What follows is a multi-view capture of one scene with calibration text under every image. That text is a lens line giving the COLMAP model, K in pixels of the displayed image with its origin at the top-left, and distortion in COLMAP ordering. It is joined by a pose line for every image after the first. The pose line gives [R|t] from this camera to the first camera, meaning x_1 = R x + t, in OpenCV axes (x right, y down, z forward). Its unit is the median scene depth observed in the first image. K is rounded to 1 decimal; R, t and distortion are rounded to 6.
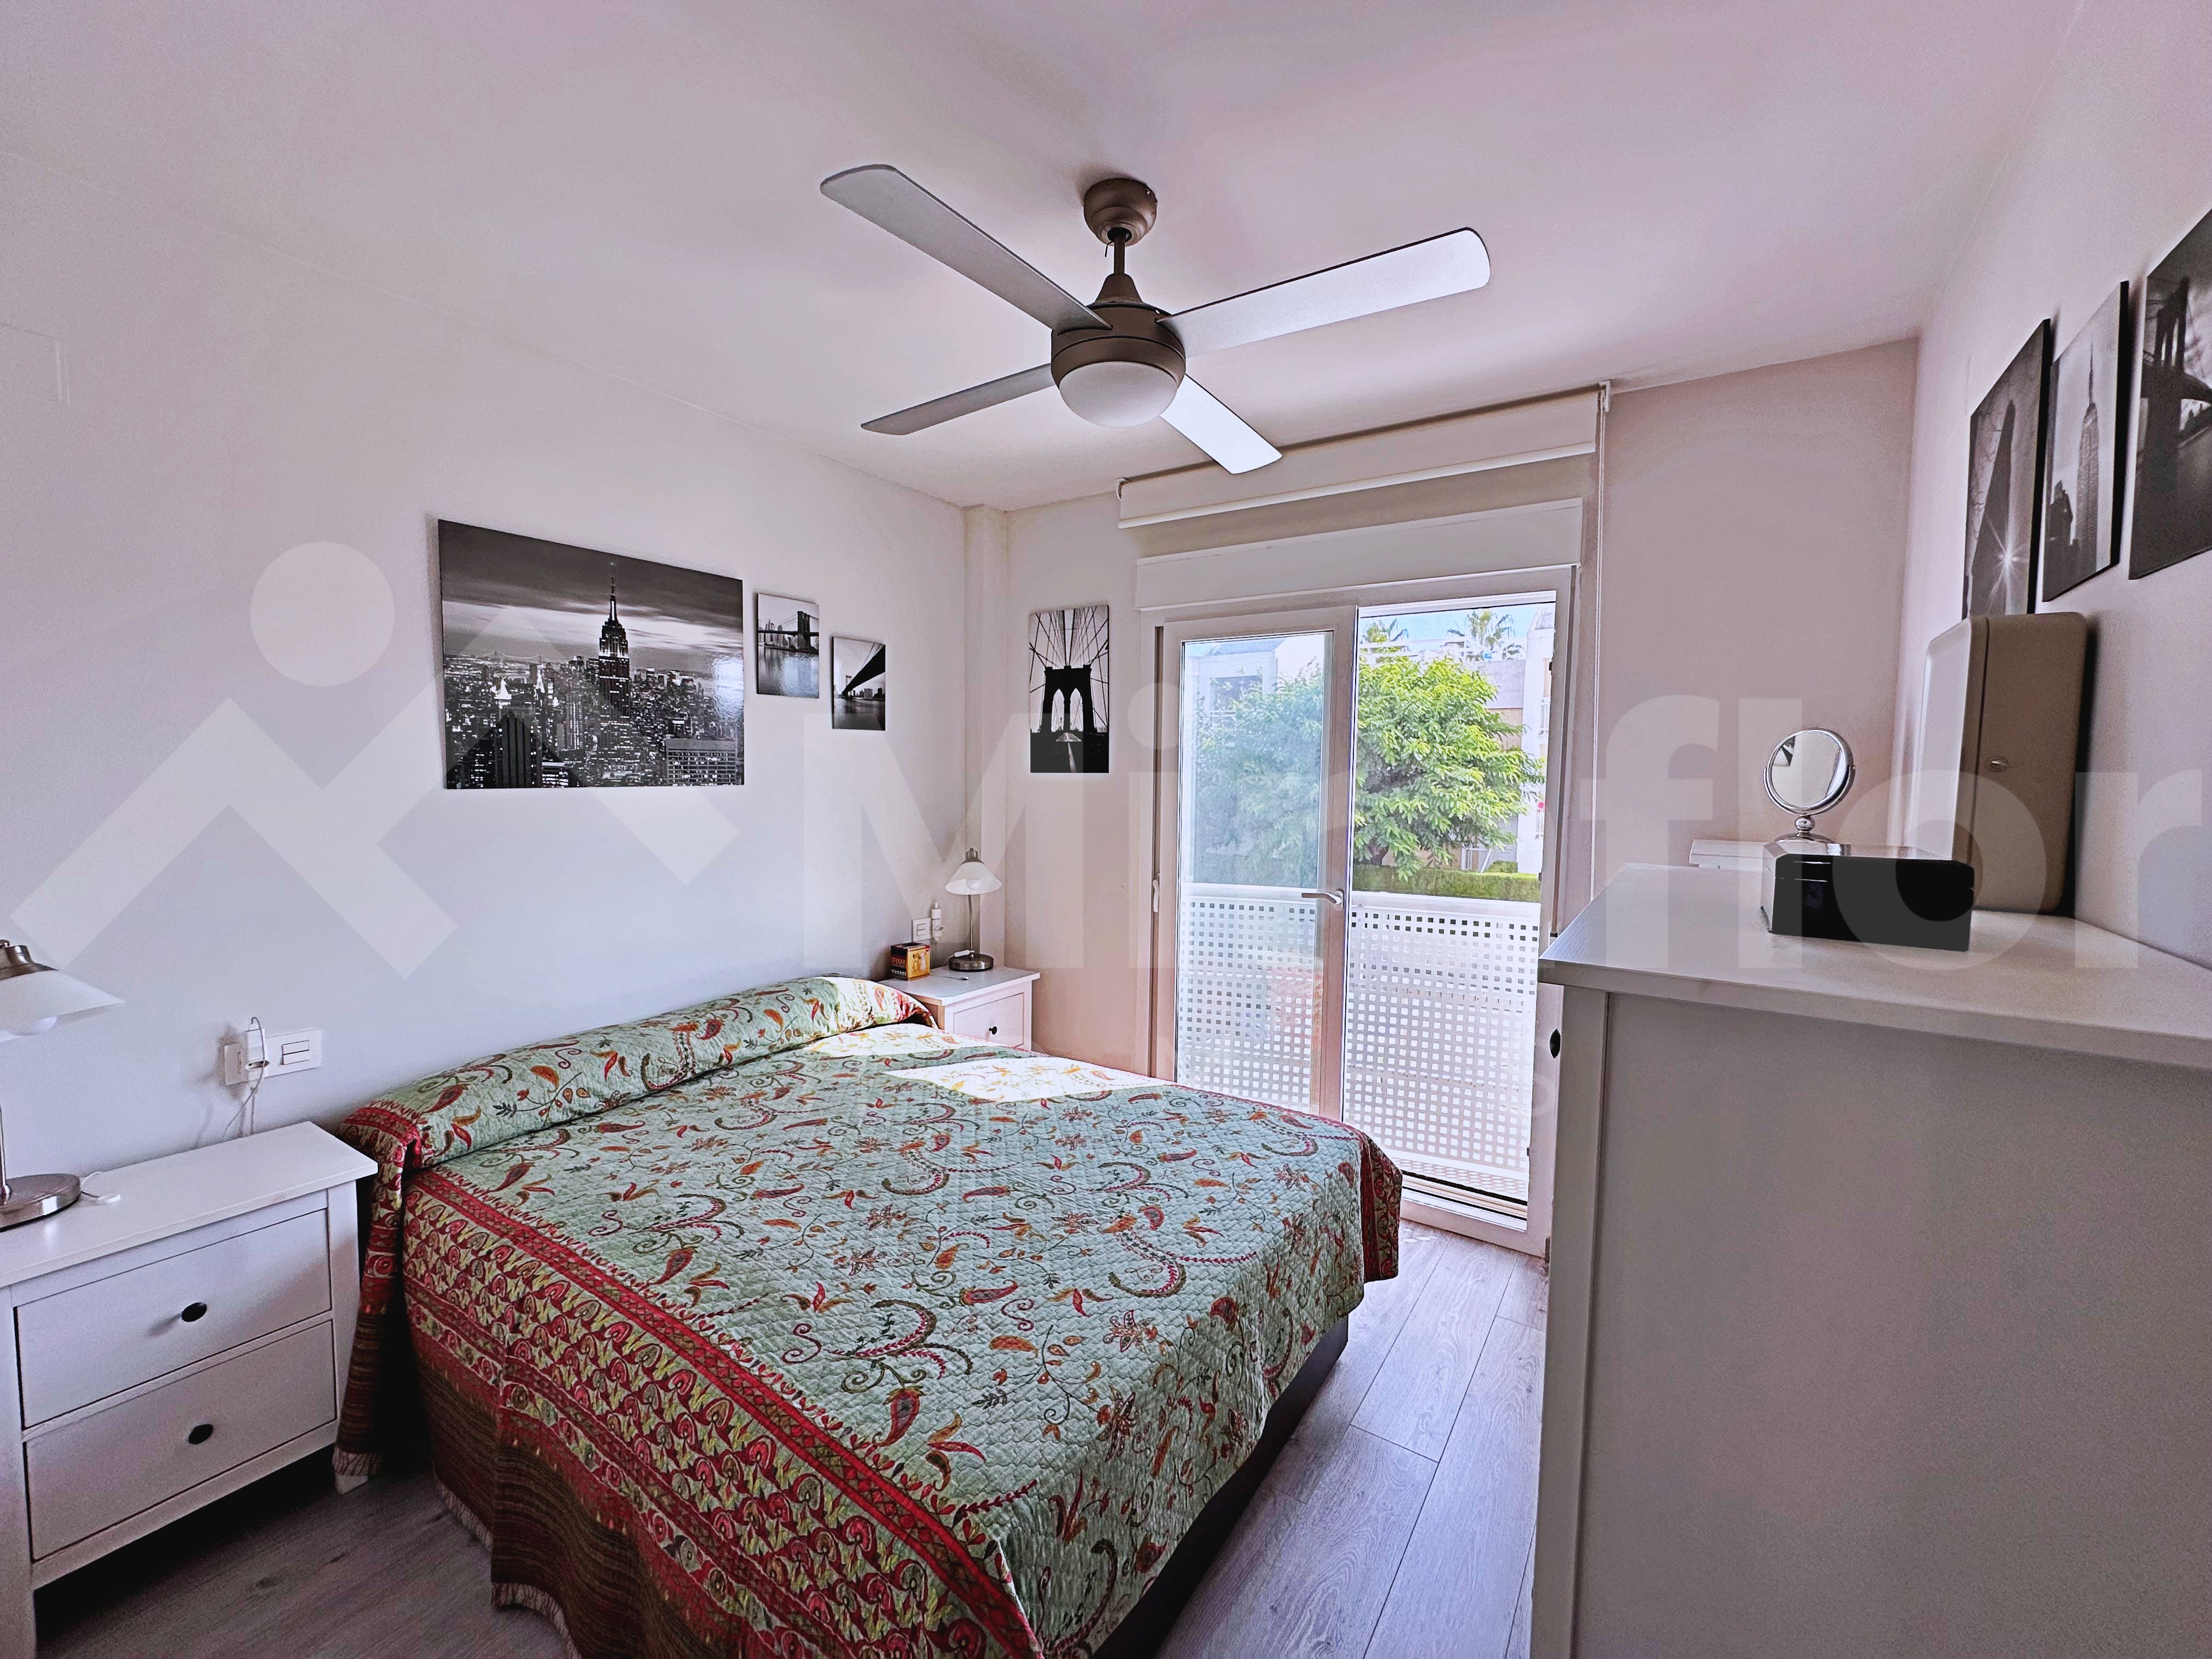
lens RADIAL K [[885.2, 0, 1104.9], [0, 885.2, 826.3], [0, 0, 1]] dist [-0.005576, 0.000800]
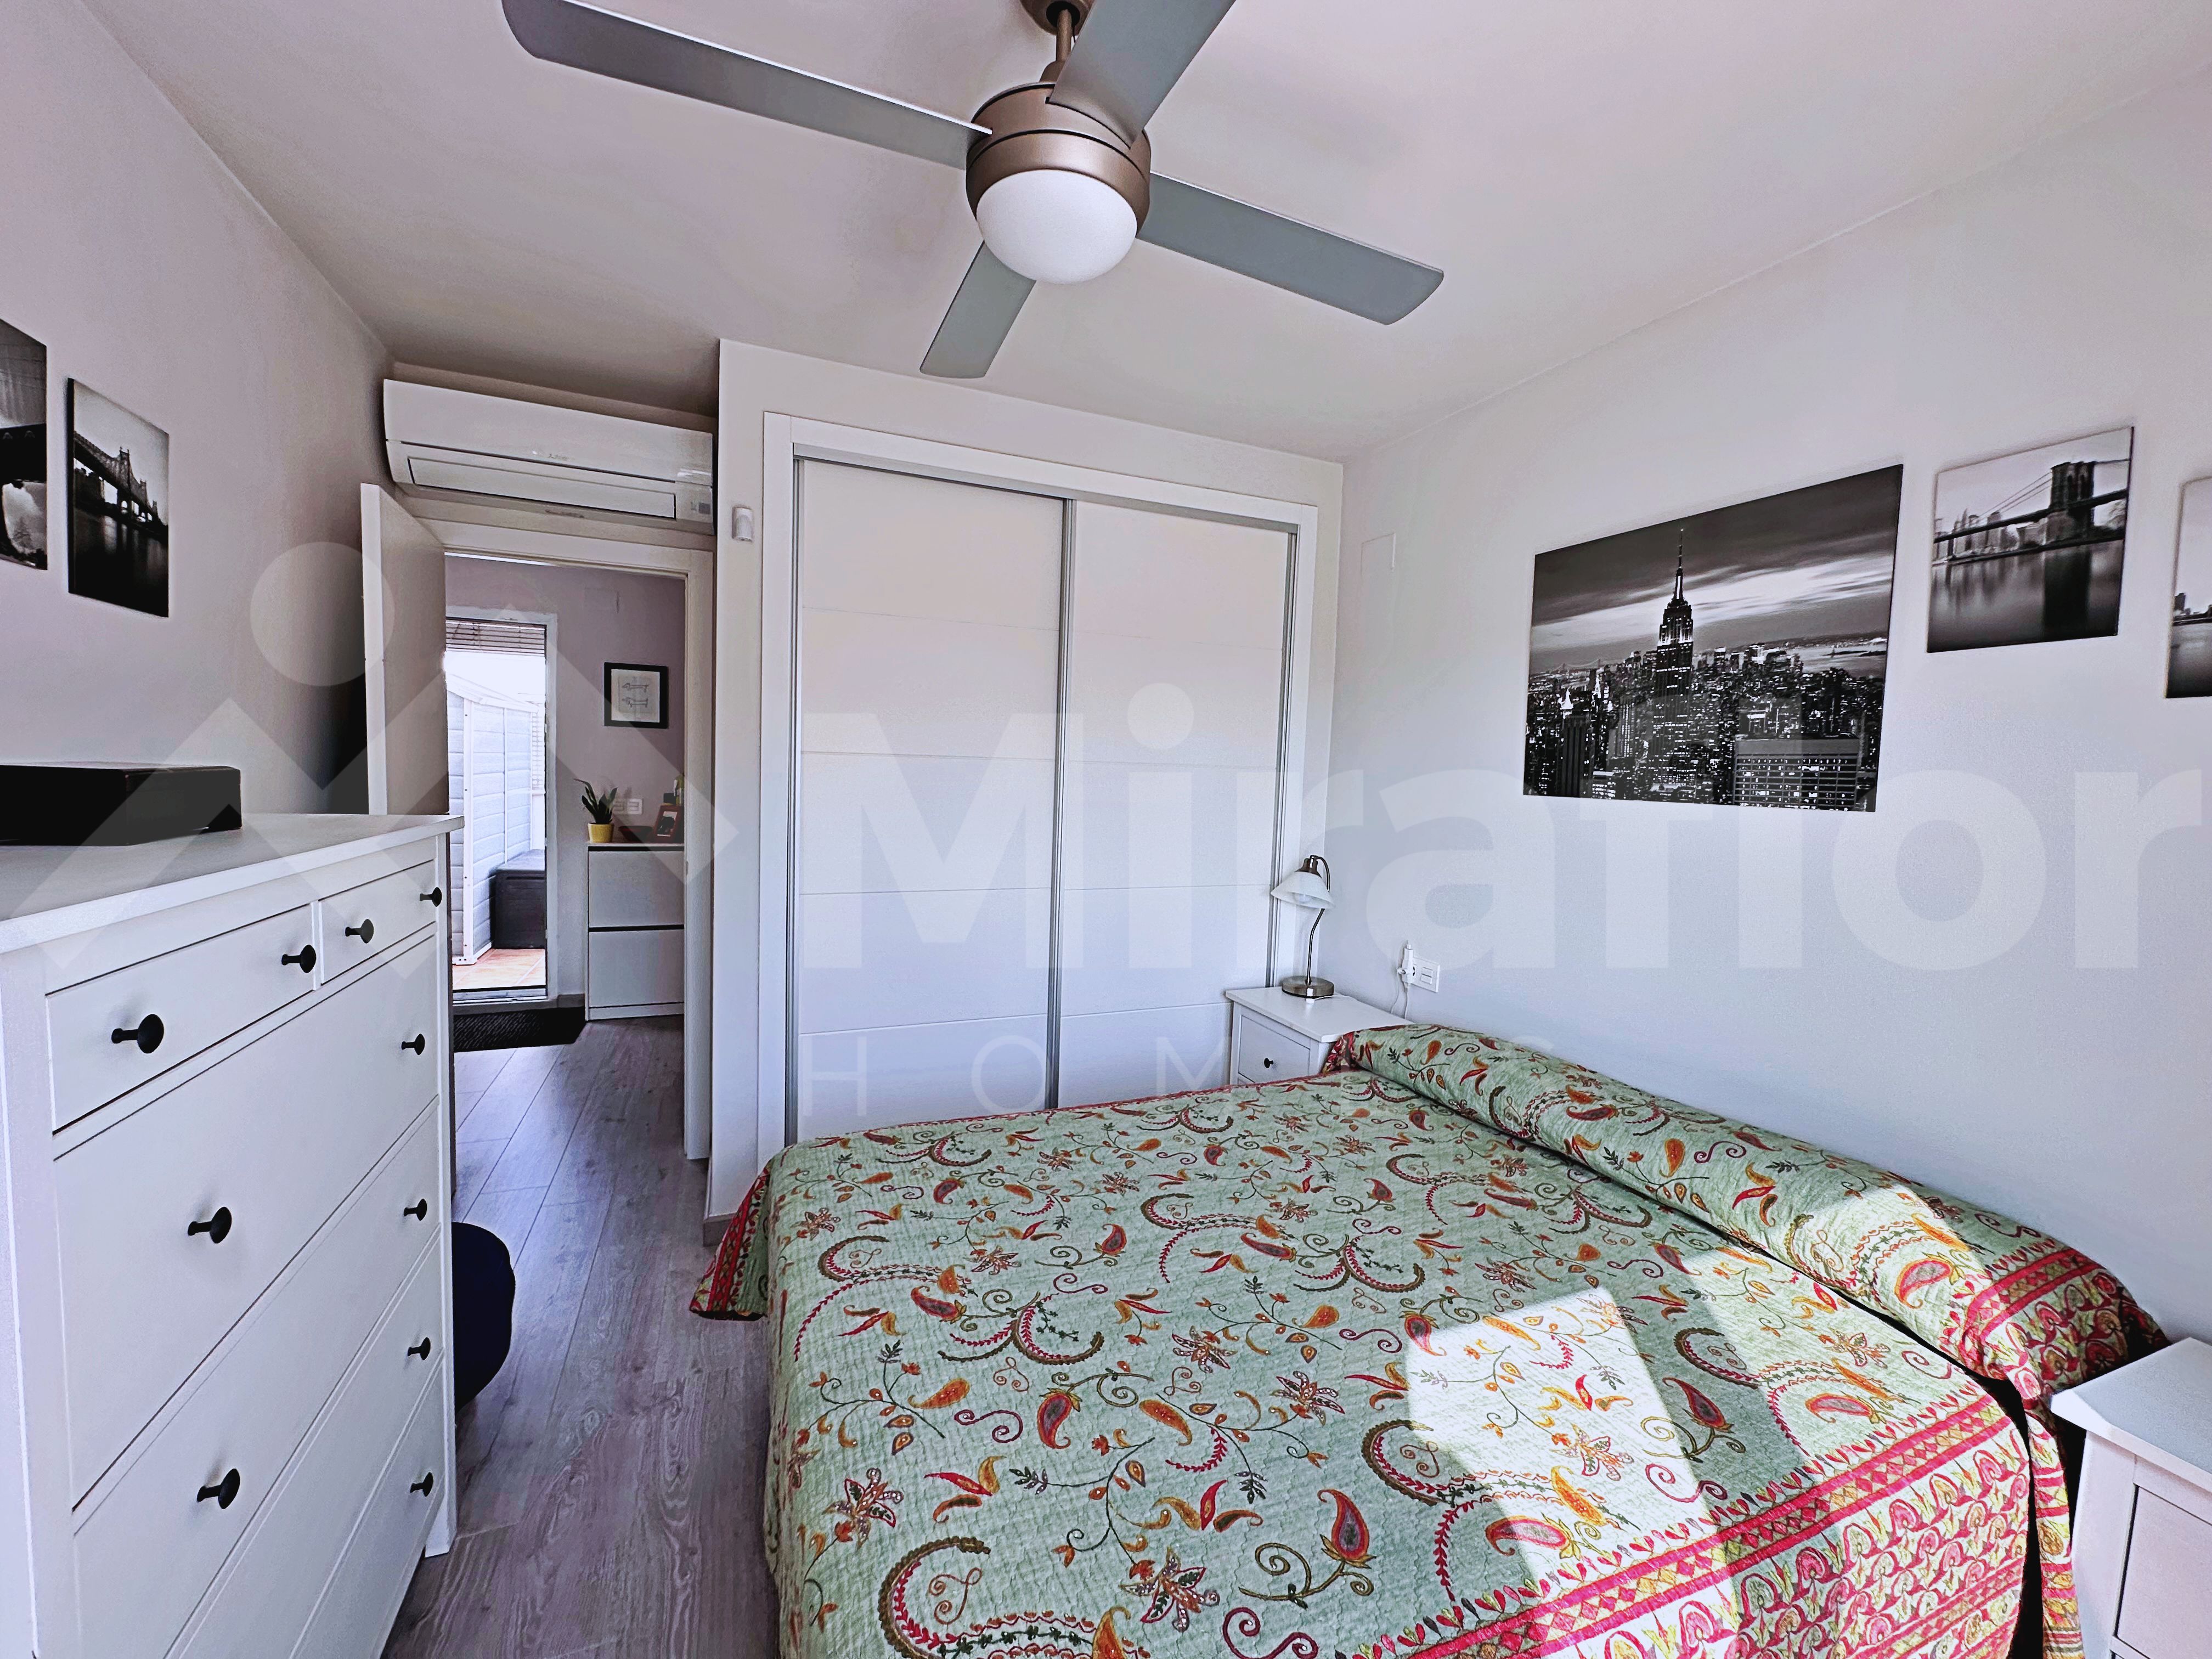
lens RADIAL K [[885.2, 0, 1104.1], [0, 885.2, 826.8], [0, 0, 1]] dist [-0.005576, 0.000800]
pose [[-0.551721, 0.024107, -0.833680, 0.443610], [-0.098208, 0.990750, 0.093642, -0.050001], [0.828226, 0.133539, -0.544250, 1.074994]]
